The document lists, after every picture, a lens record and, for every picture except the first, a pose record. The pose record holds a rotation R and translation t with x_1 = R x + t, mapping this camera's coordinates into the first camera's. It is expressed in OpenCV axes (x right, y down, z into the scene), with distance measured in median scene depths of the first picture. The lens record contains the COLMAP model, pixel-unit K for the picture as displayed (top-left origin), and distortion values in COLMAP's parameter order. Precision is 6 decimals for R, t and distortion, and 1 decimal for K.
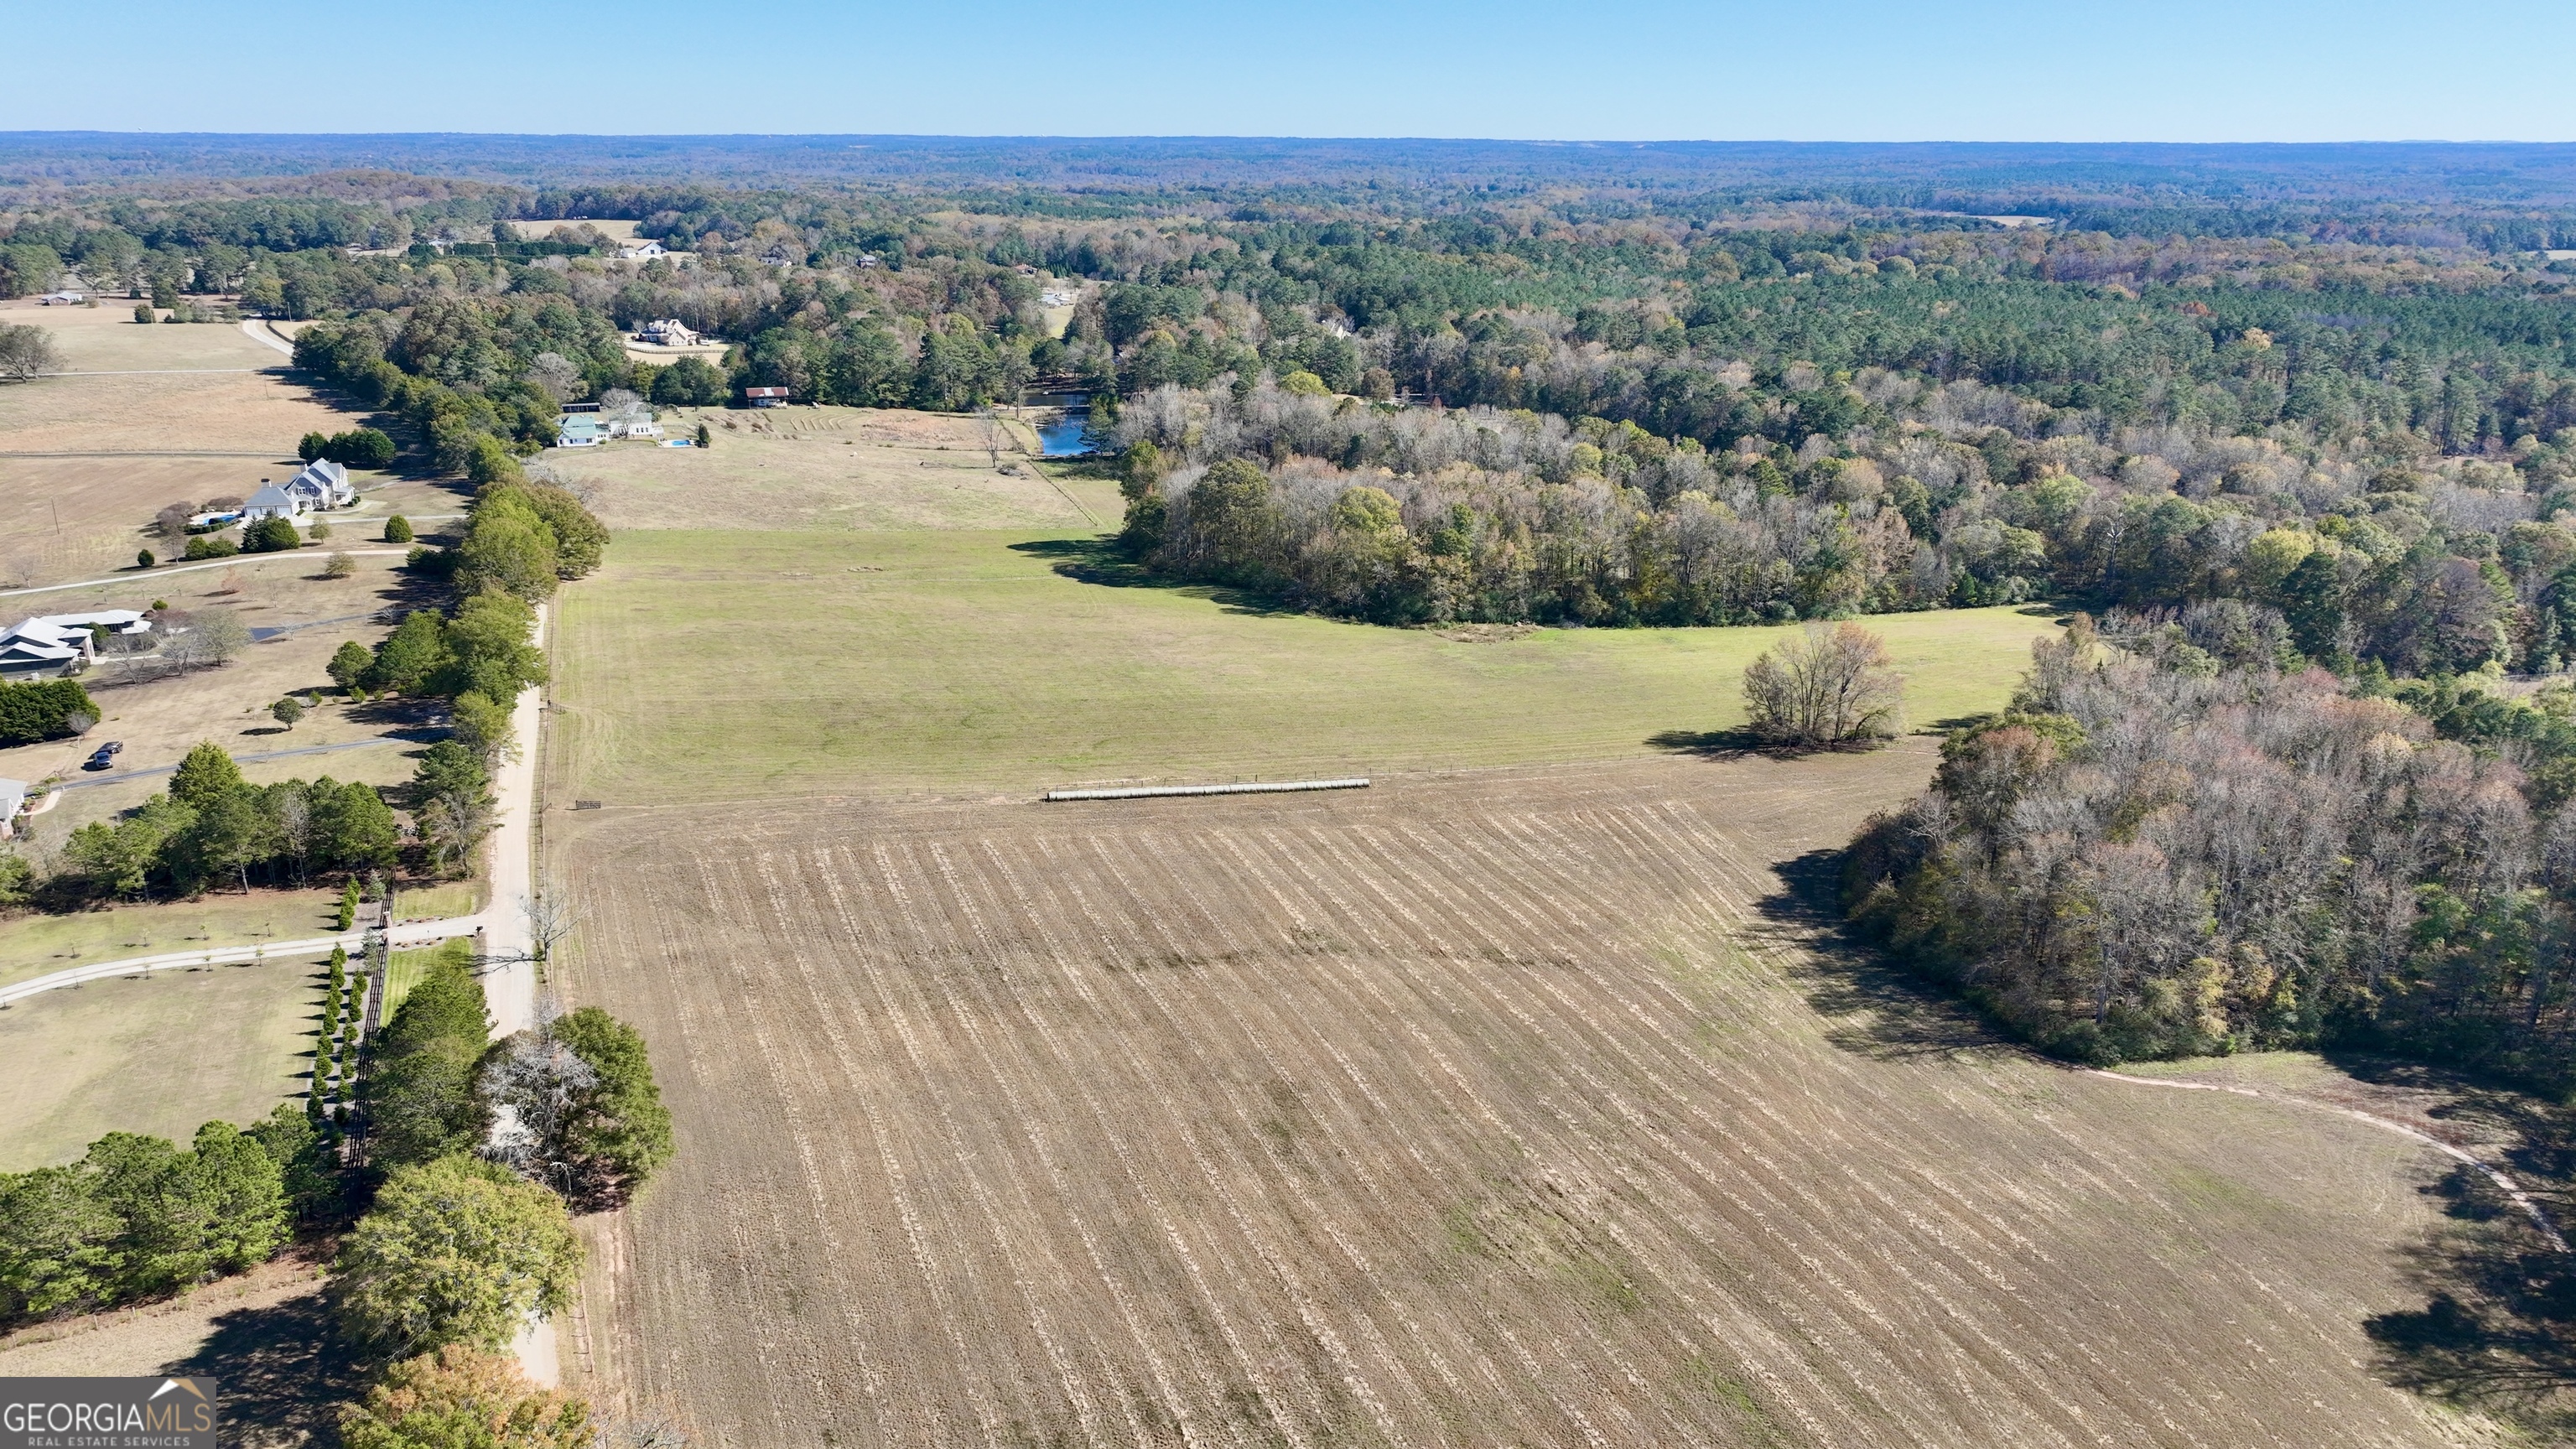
lens RADIAL K [[1824.4, 0, 1282.9], [0, 1824.4, 718.6], [0, 0, 1]] dist [-0.001388, 0.022325]
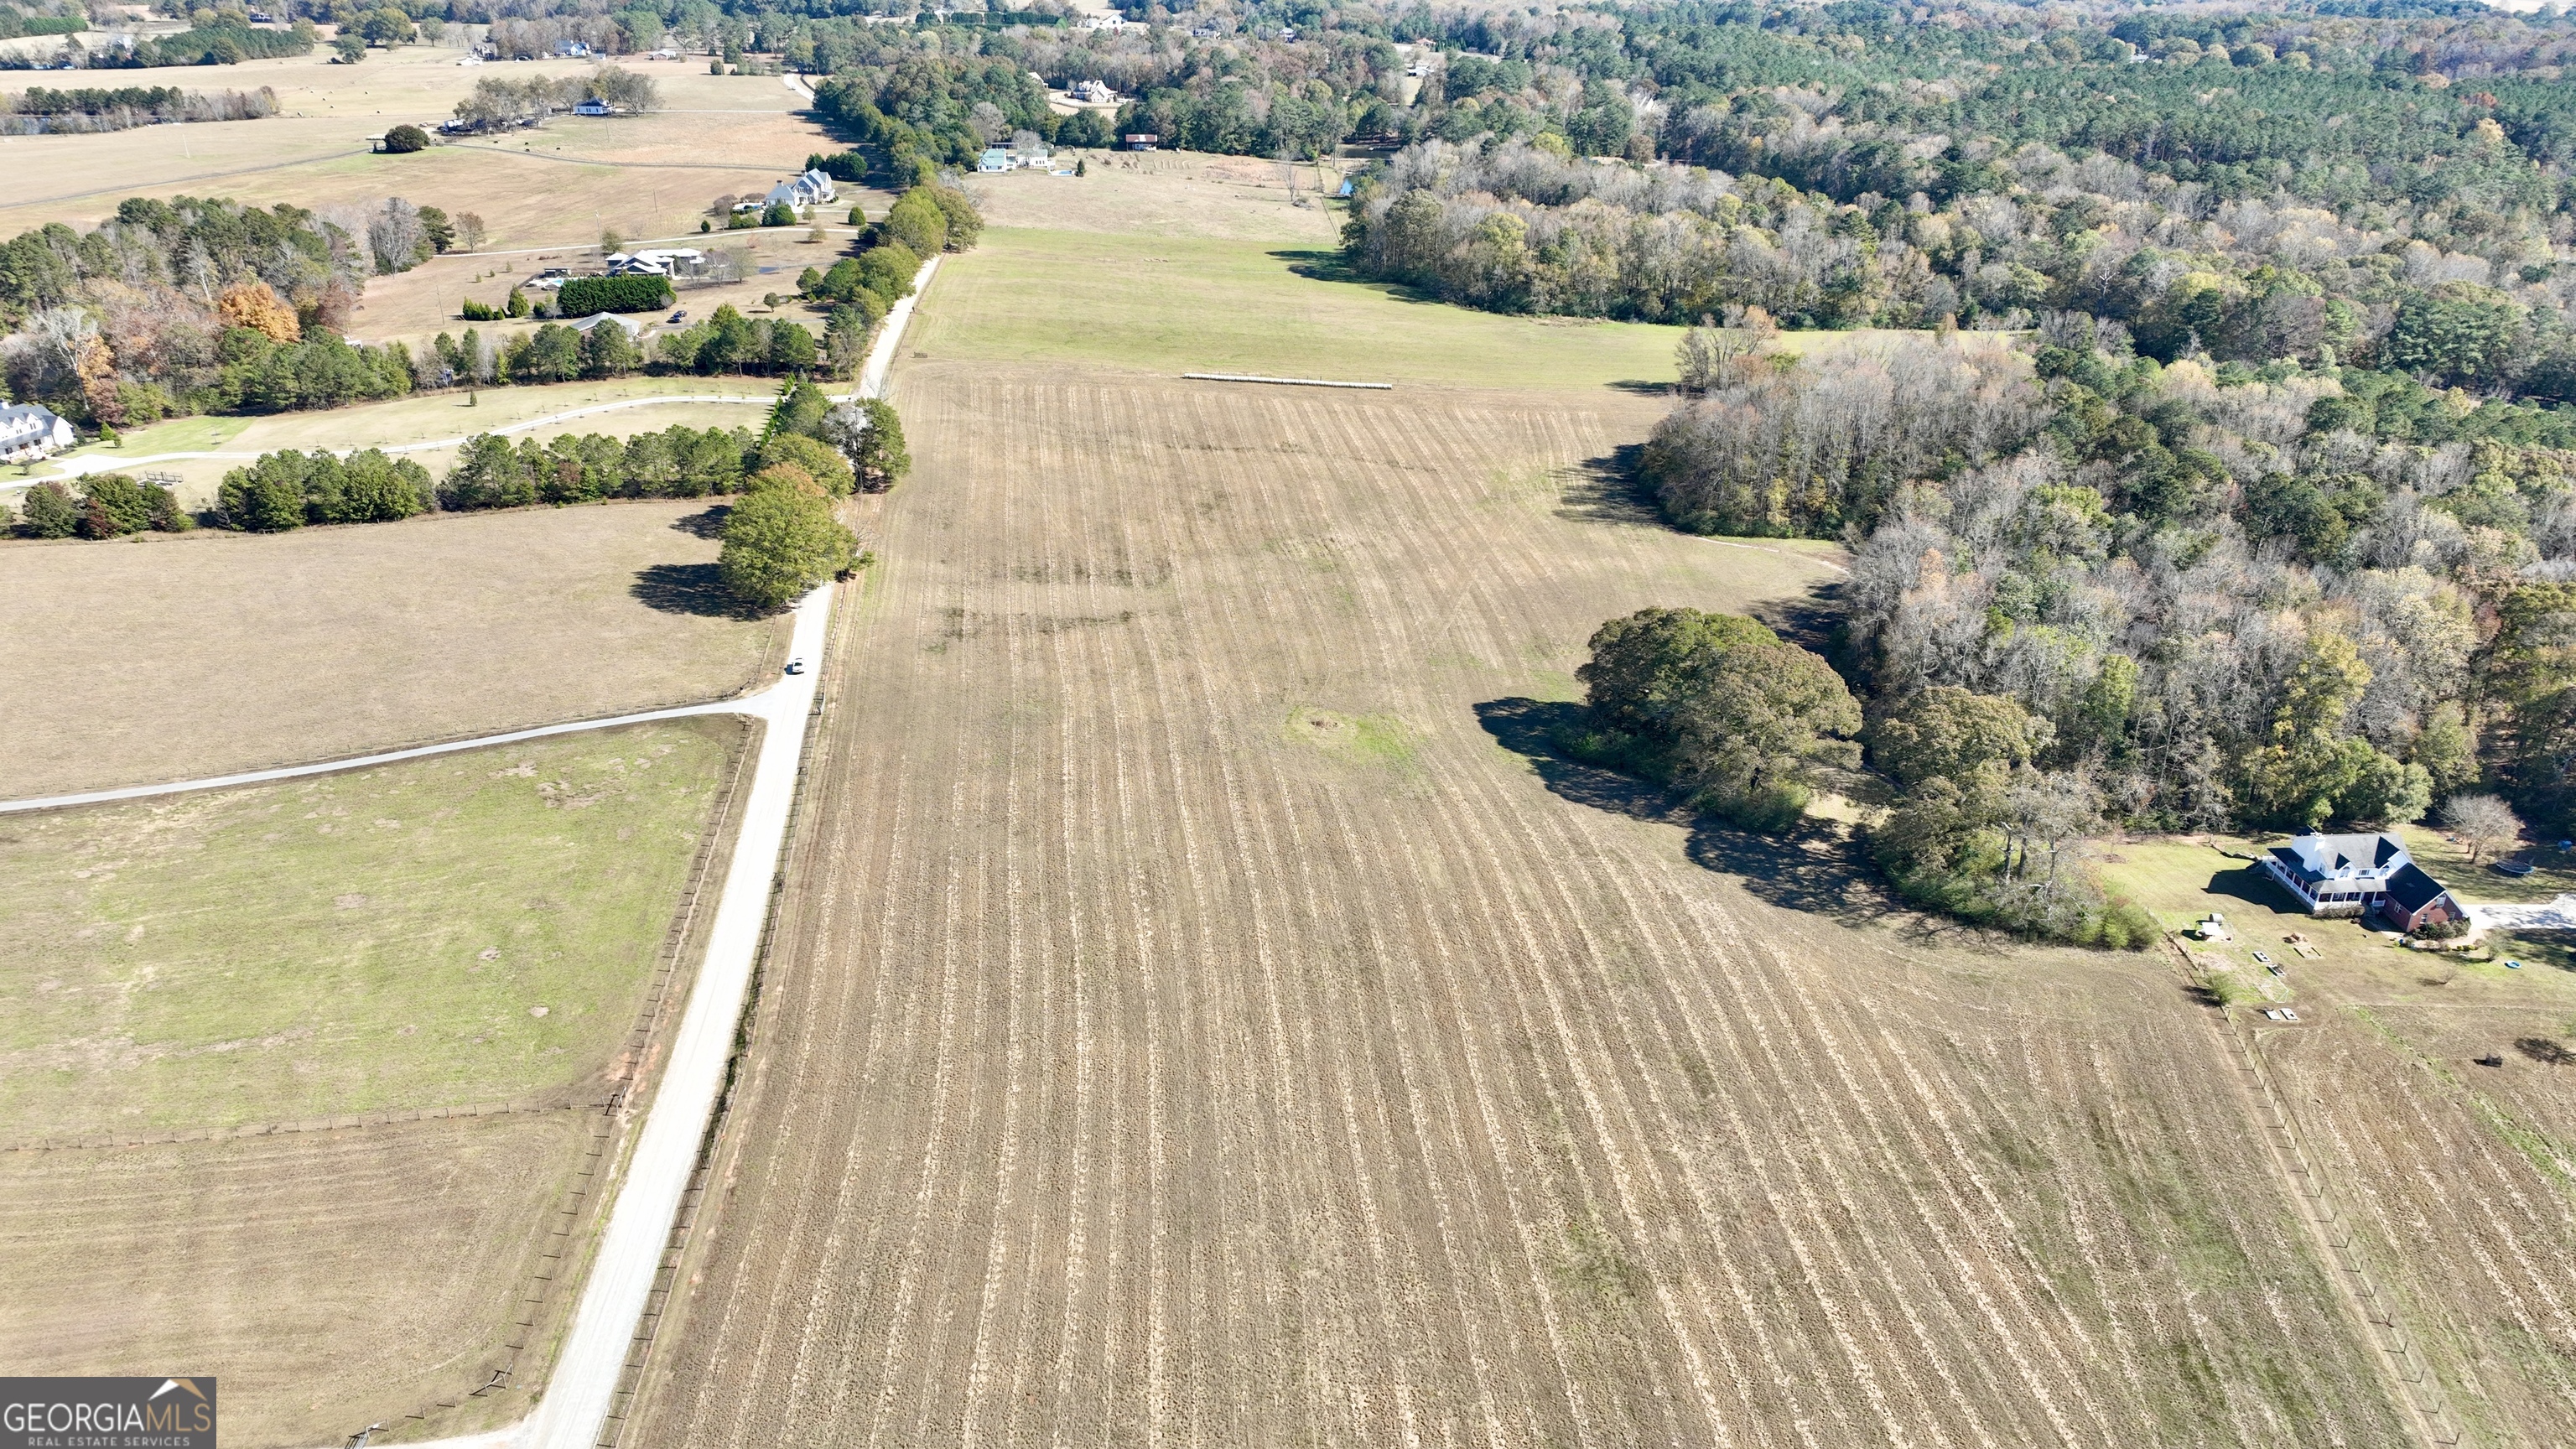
lens RADIAL K [[1824.4, 0, 1282.9], [0, 1824.4, 718.6], [0, 0, 1]] dist [-0.001388, 0.022325]
pose [[0.964890, 0.106619, -0.240043, 0.231719], [-0.078974, 0.989383, 0.122003, 0.085162], [0.250502, -0.098762, 0.963065, -0.355363]]
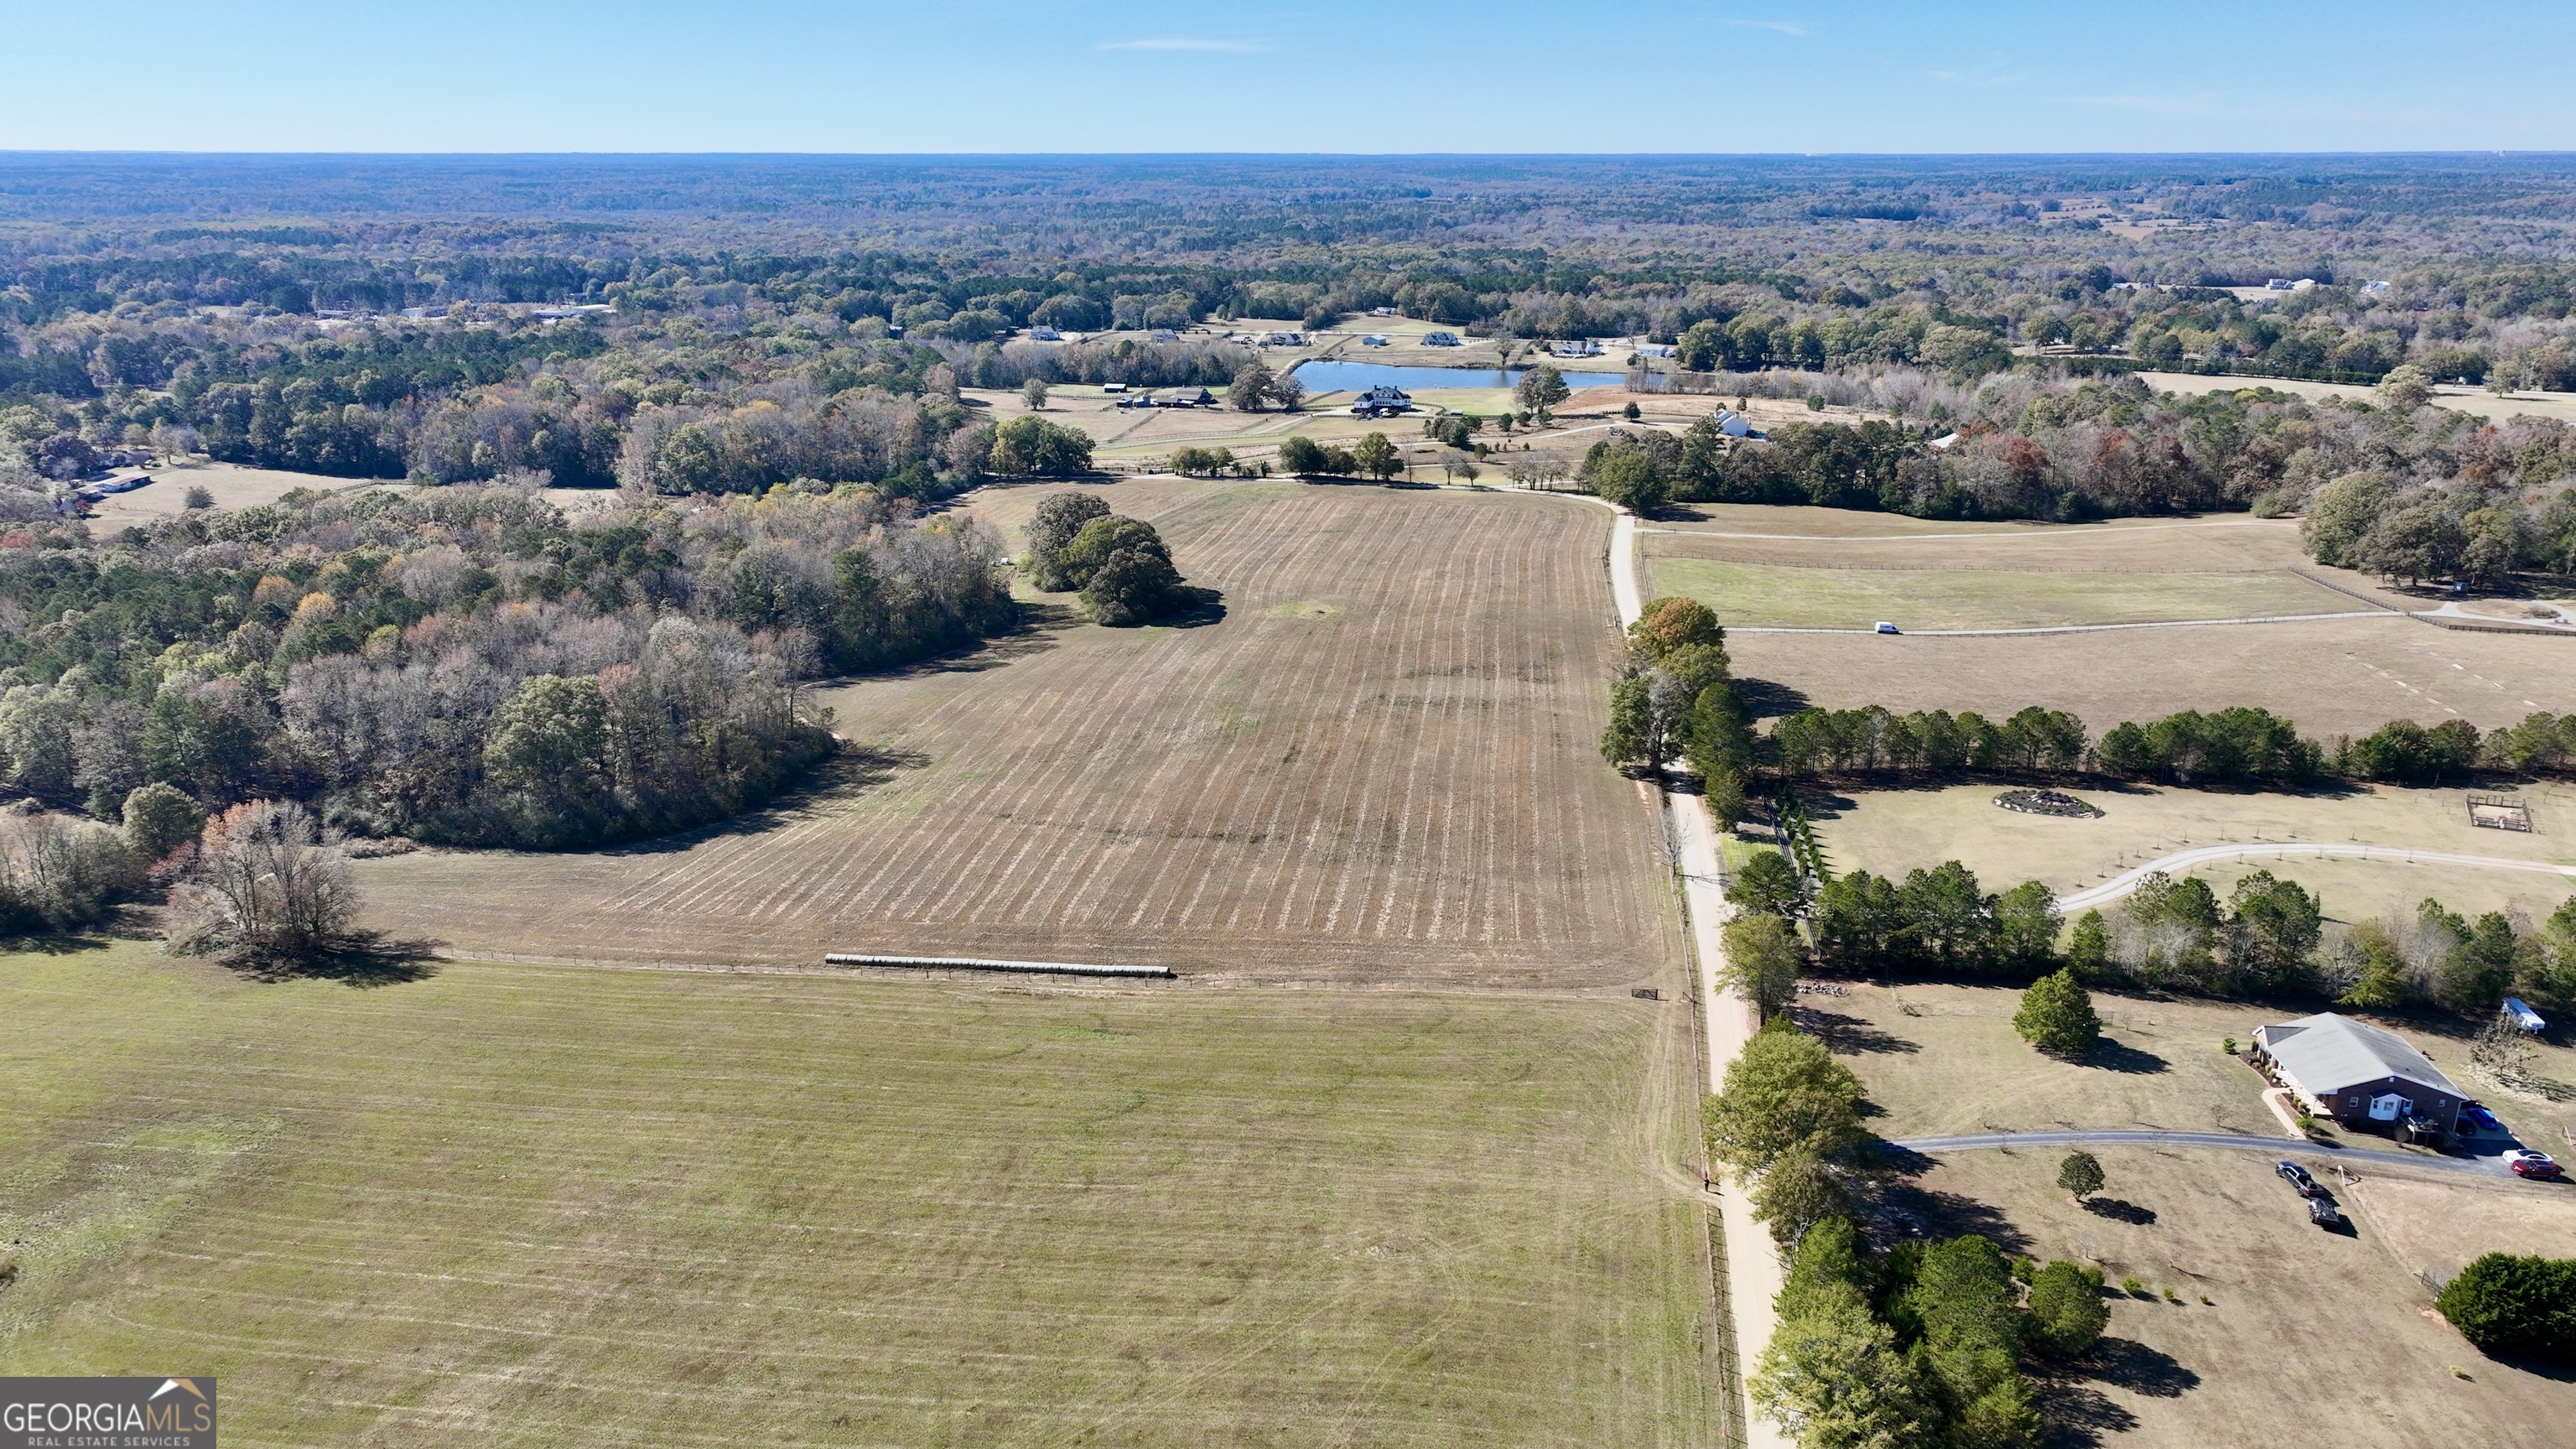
lens RADIAL K [[1824.4, 0, 1282.9], [0, 1824.4, 718.6], [0, 0, 1]] dist [-0.001388, 0.022325]
pose [[-0.864691, -0.156227, 0.477390, -0.362008], [0.147156, 0.829914, 0.538134, -0.333566], [-0.480264, 0.535570, -0.694630, 0.935413]]
